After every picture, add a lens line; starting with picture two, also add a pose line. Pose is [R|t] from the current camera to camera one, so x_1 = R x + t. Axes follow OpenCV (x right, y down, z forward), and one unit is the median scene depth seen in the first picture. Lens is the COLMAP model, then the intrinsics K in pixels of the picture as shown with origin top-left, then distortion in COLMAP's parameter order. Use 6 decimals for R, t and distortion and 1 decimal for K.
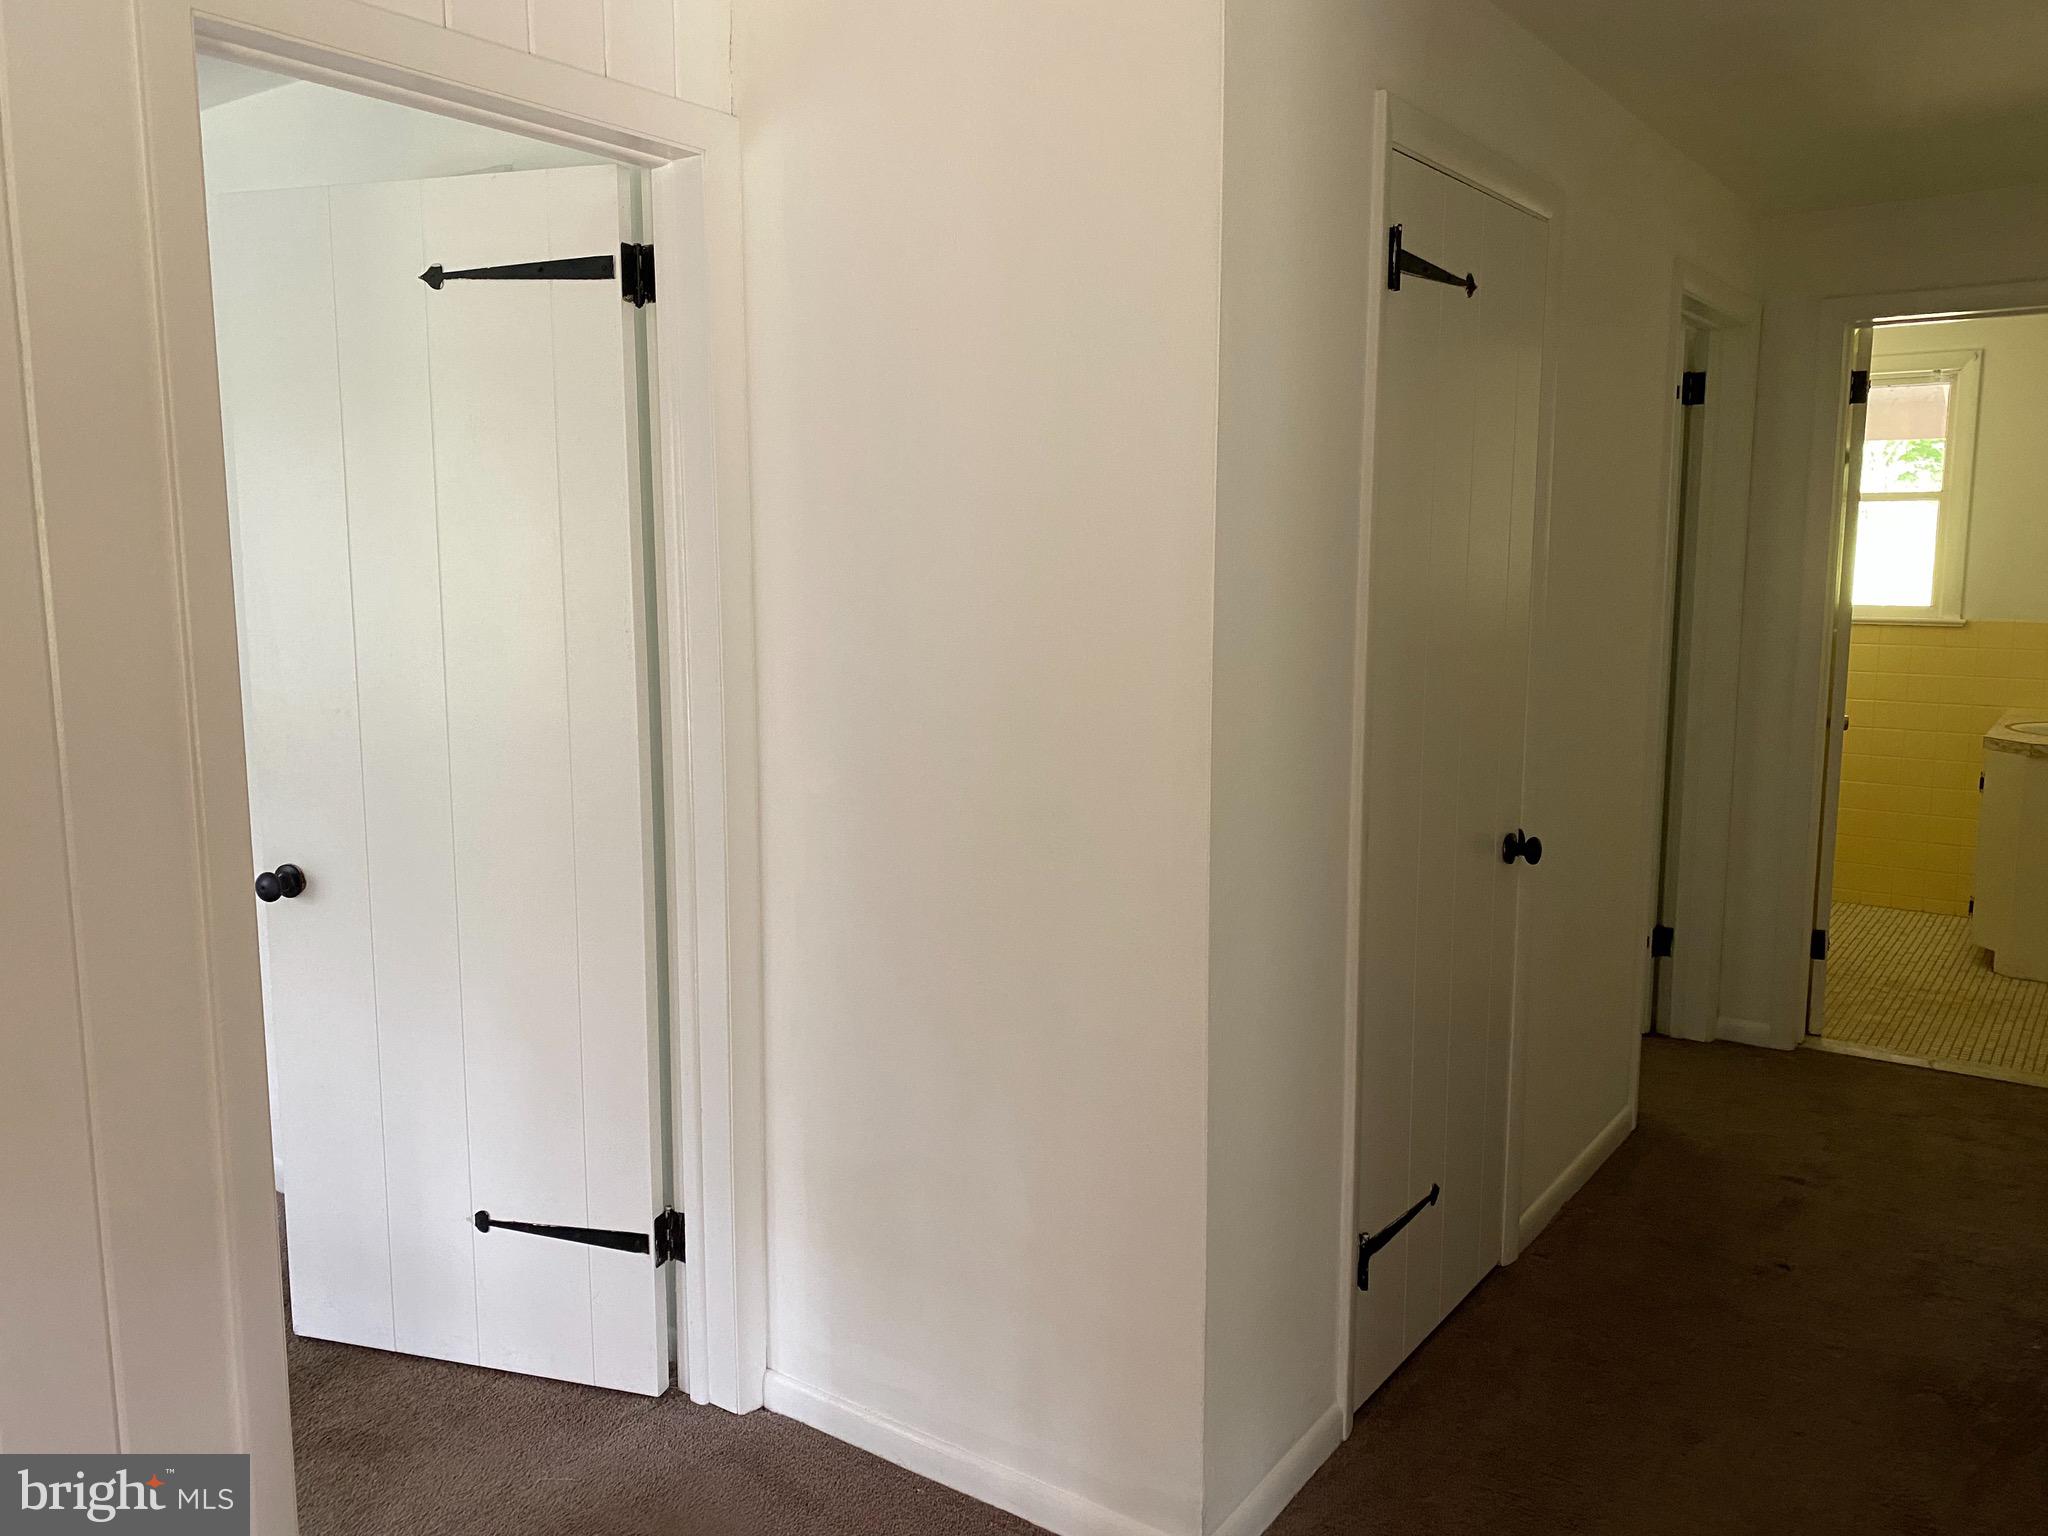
lens RADIAL K [[1583.2, 0, 1025.3], [0, 1583.2, 761.9], [0, 0, 1]] dist [0.031871, -0.024361]
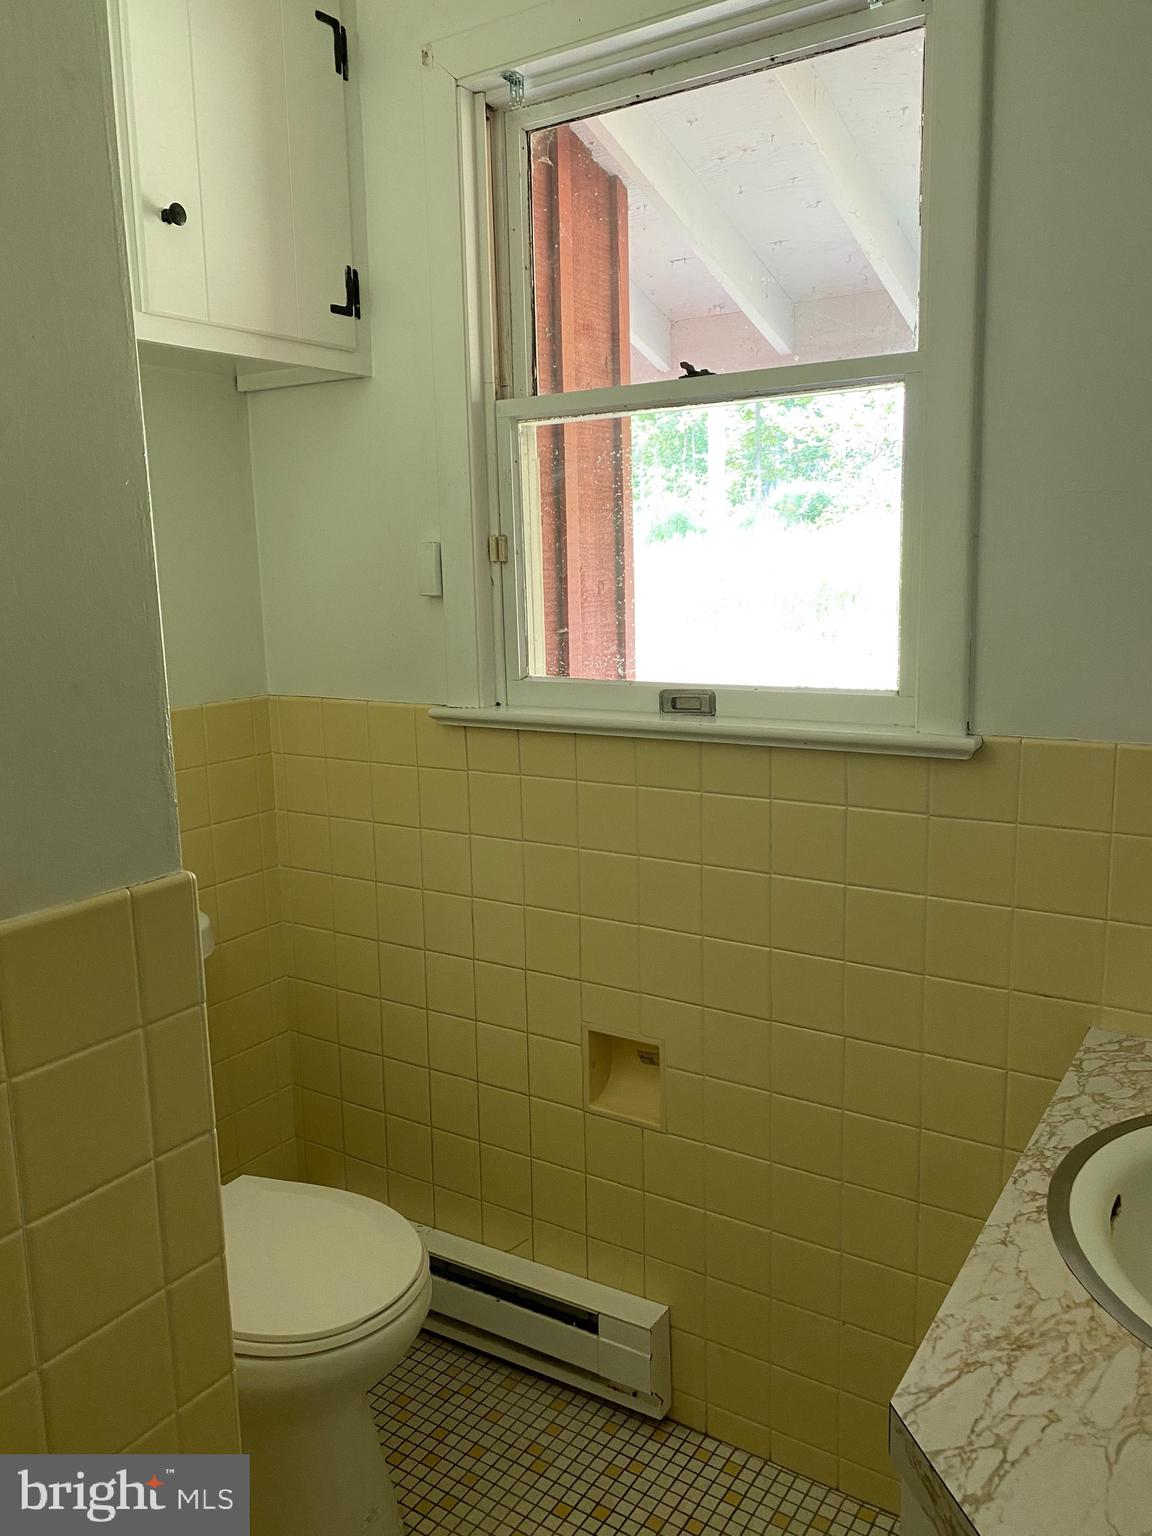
lens RADIAL K [[1187.4, 0, 585.3], [0, 1187.4, 756.4], [0, 0, 1]] dist [0.031871, -0.024361]
pose [[0.998850, -0.026156, 0.040178, 0.495976], [0.025317, 0.999453, 0.021275, -0.092559], [-0.040712, -0.020233, 0.998966, 0.753475]]
